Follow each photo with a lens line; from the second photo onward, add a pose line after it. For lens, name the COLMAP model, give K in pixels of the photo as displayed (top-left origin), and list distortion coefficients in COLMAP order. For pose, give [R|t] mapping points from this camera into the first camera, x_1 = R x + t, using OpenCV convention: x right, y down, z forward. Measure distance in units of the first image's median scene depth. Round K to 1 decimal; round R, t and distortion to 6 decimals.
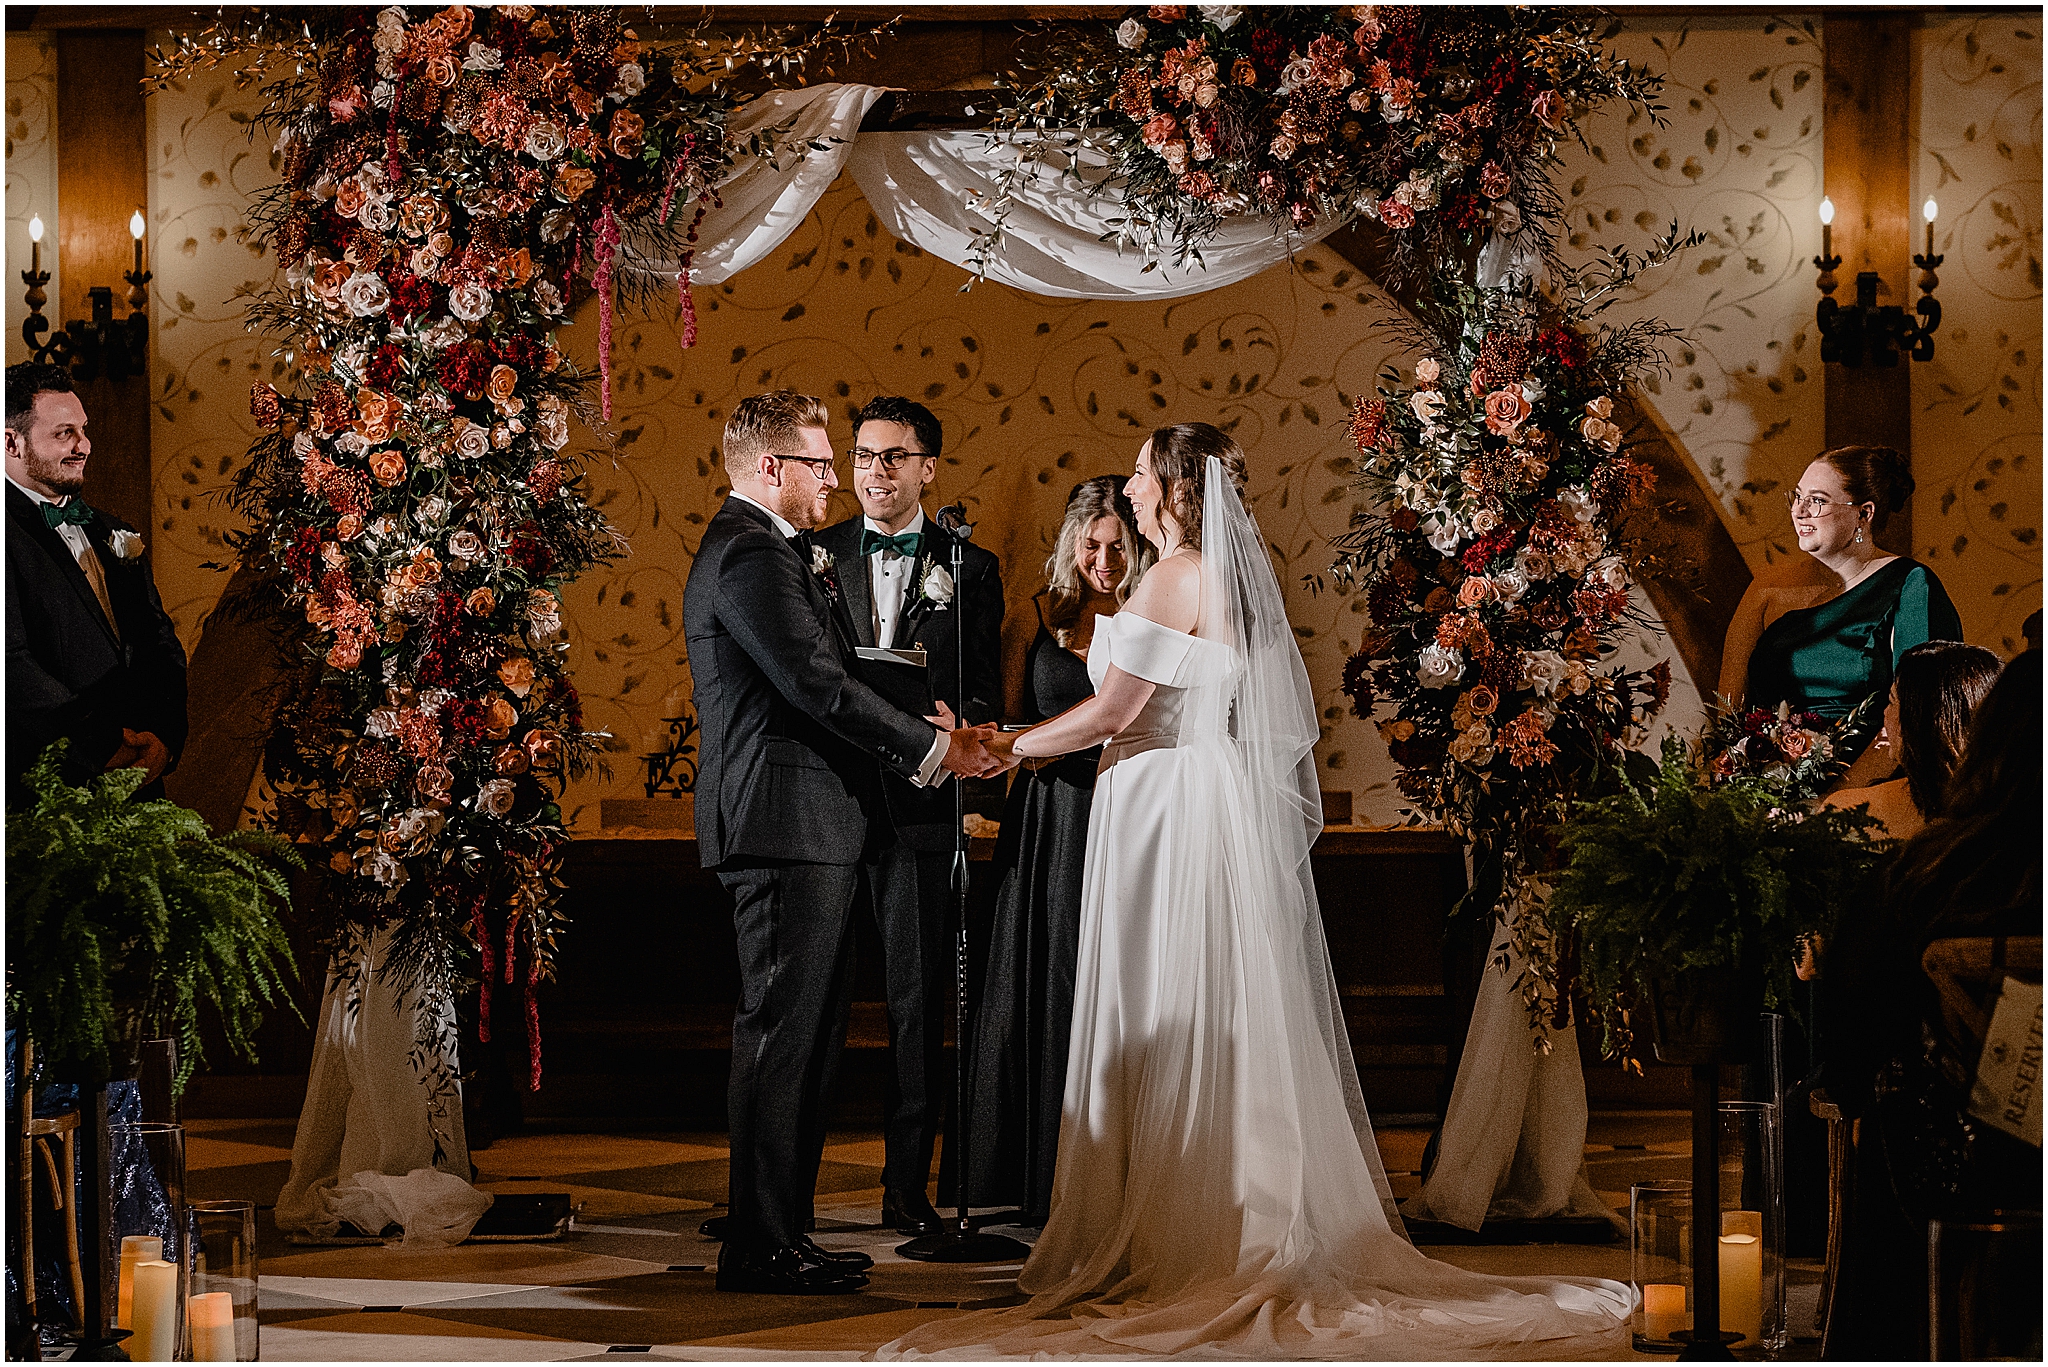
lens RADIAL K [[4475.7, 0, 1020.9], [0, 4475.7, 737.9], [0, 0, 1]] dist [-0.013029, -0.021479]
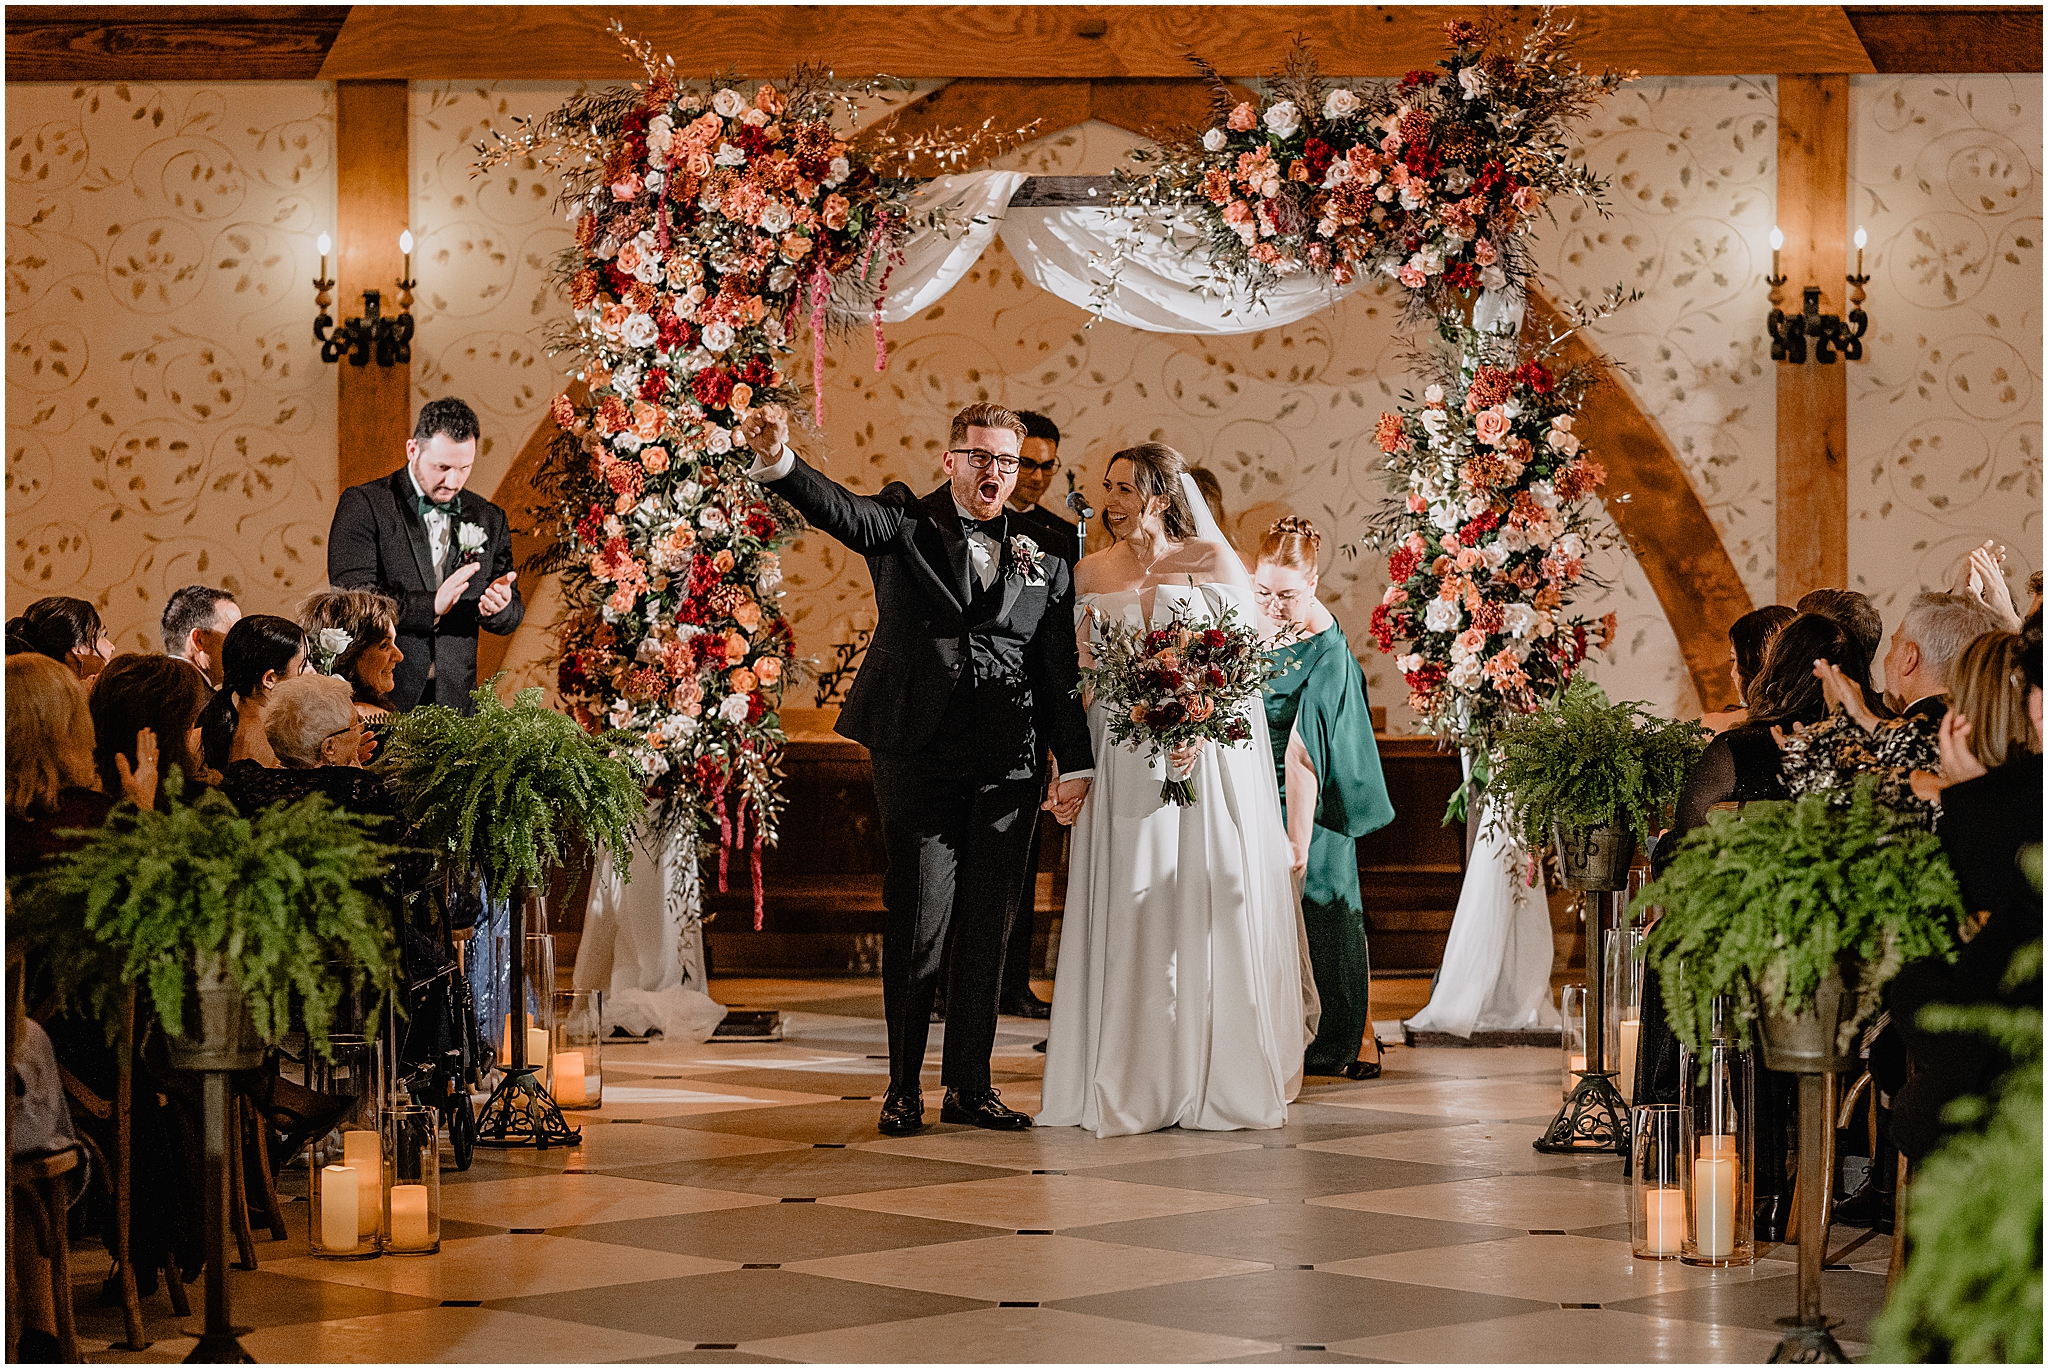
lens RADIAL K [[5004.2, 0, 1024.0], [0, 5004.2, 684.5], [0, 0, 1]] dist [-0.036380, 0.012247]
pose [[0.999934, 0.006604, -0.009413, -0.016966], [-0.006522, 0.999941, 0.008712, -0.007209], [0.009470, -0.008650, 0.999918, -0.489237]]
